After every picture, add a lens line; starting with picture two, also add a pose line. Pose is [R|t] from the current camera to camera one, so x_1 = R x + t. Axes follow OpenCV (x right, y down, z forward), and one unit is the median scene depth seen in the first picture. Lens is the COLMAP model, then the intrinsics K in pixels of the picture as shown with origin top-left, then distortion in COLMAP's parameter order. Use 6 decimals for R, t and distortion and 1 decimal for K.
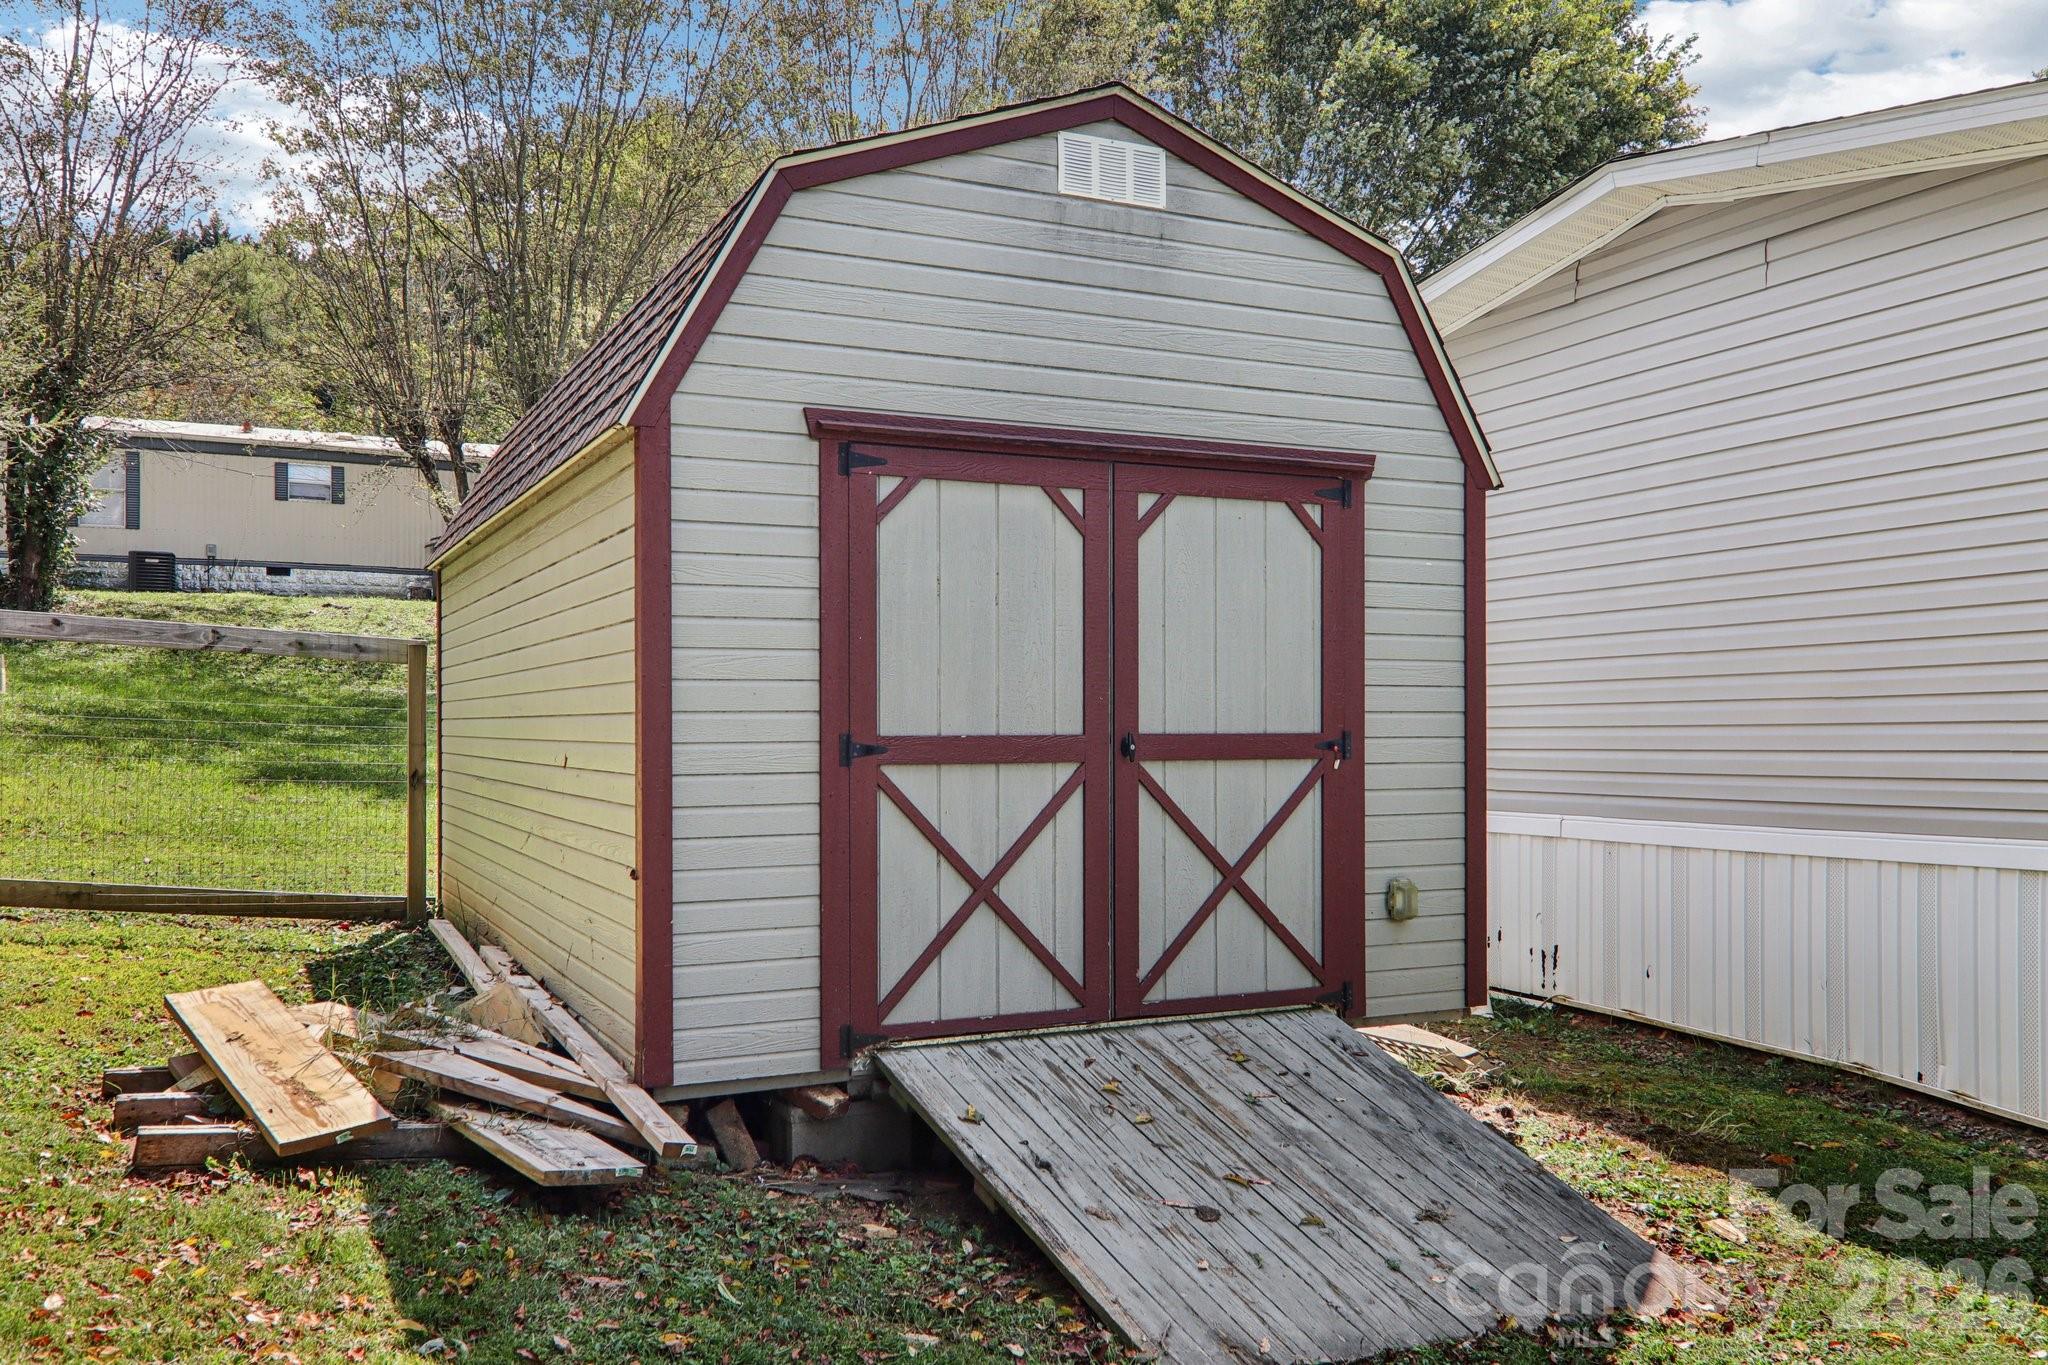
lens RADIAL K [[1653.2, 0, 1003.4], [0, 1653.2, 730.2], [0, 0, 1]] dist [0.002844, 0.011281]
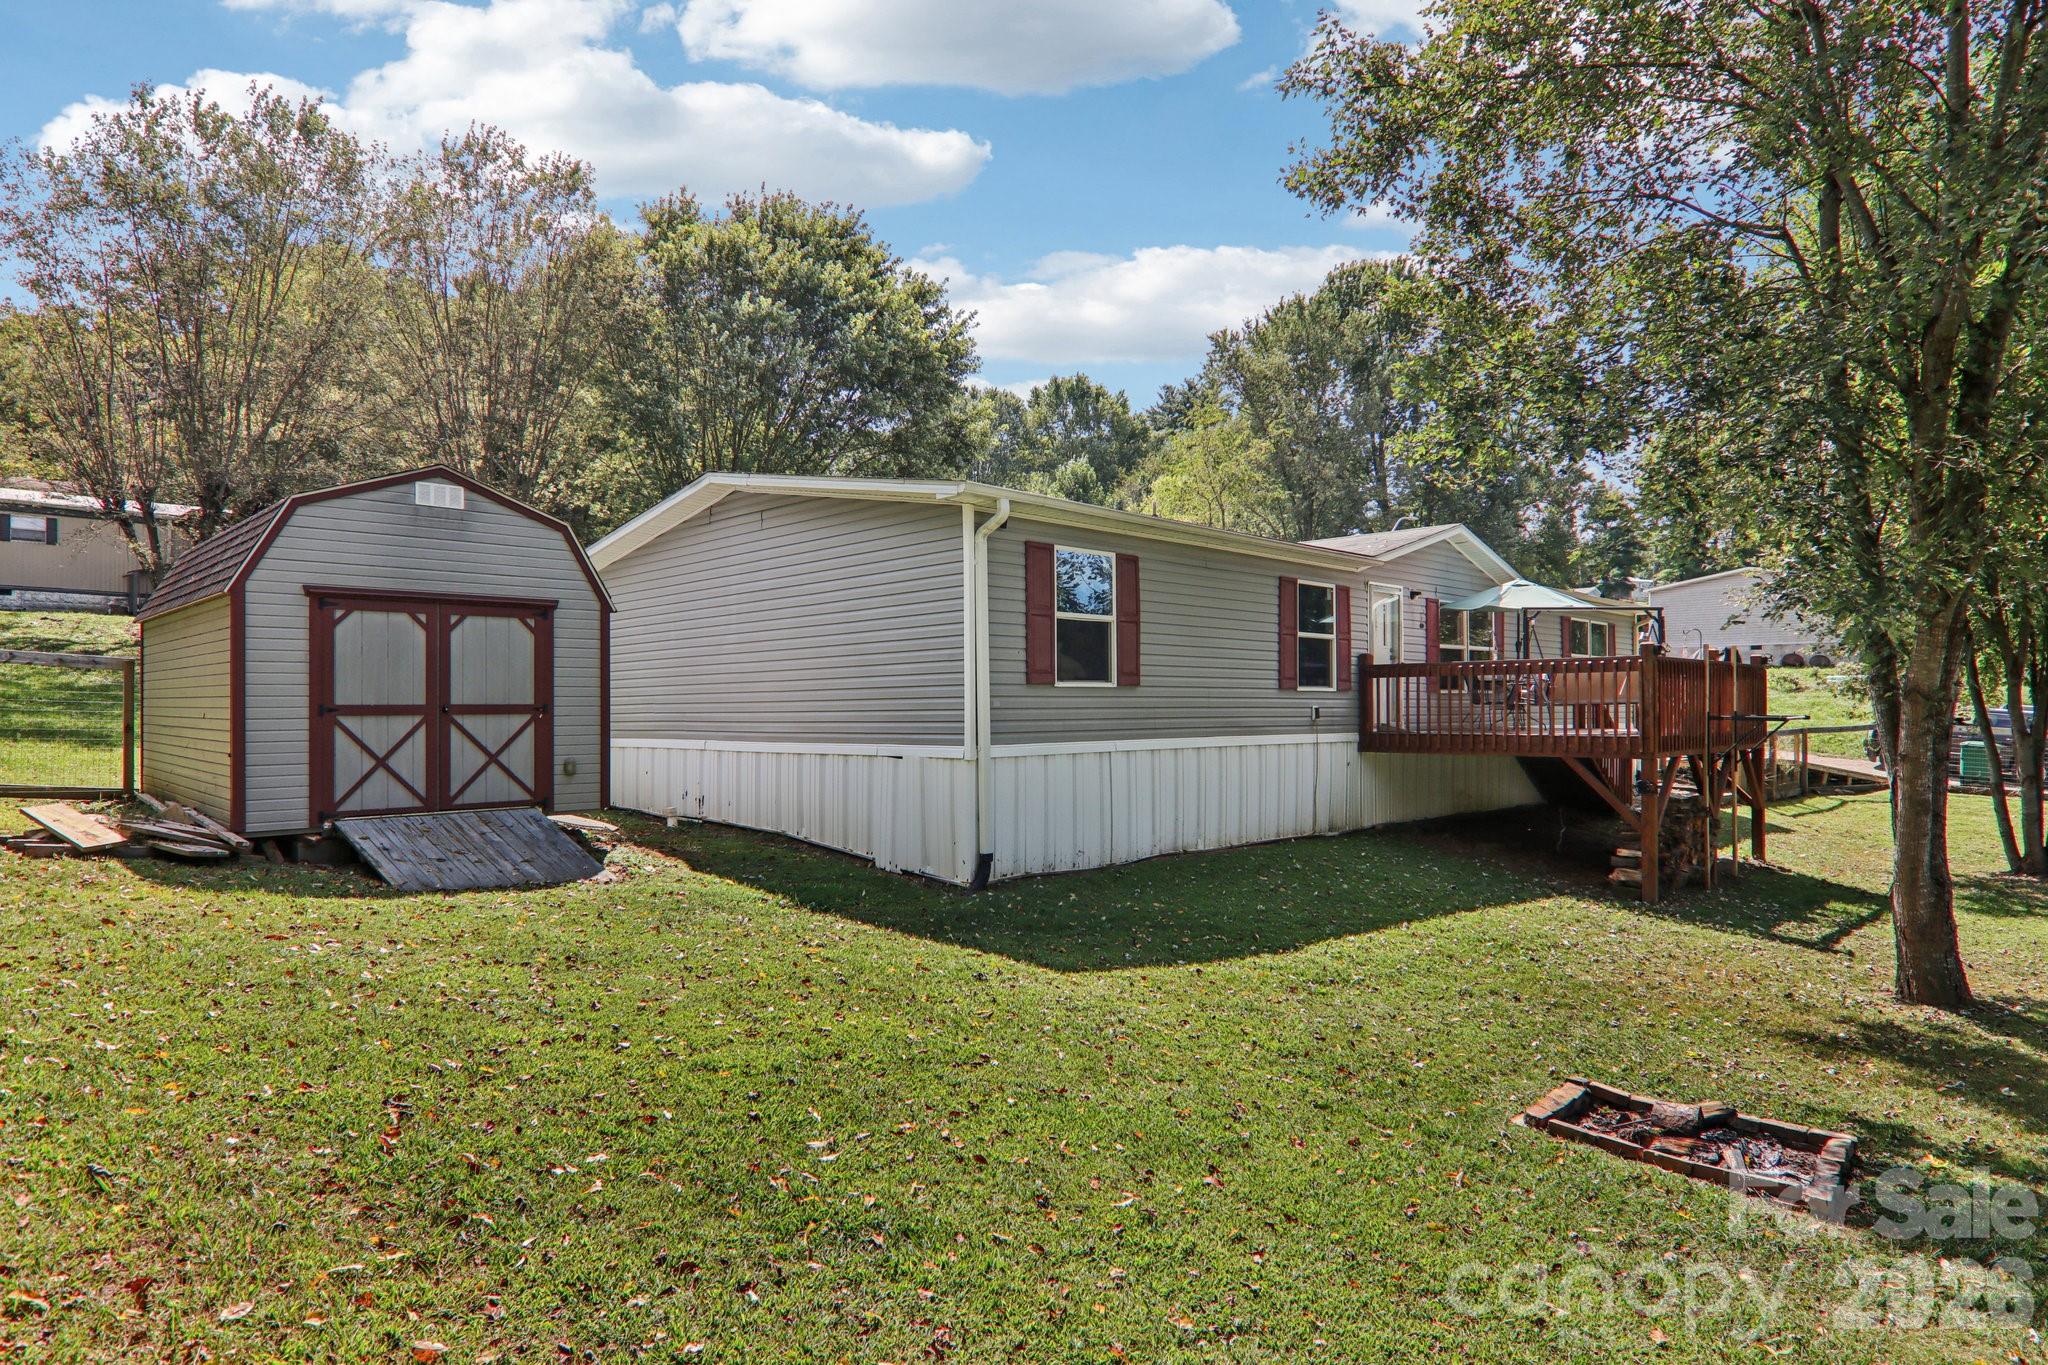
lens RADIAL K [[1167.2, 0, 1010.3], [0, 1167.2, 701.8], [0, 0, 1]] dist [0.007332, -0.020926]
pose [[0.949335, 0.001241, 0.314264, 0.348145], [0.000141, 0.999990, -0.004376, 0.006223], [-0.314266, 0.004199, 0.949326, -1.087729]]
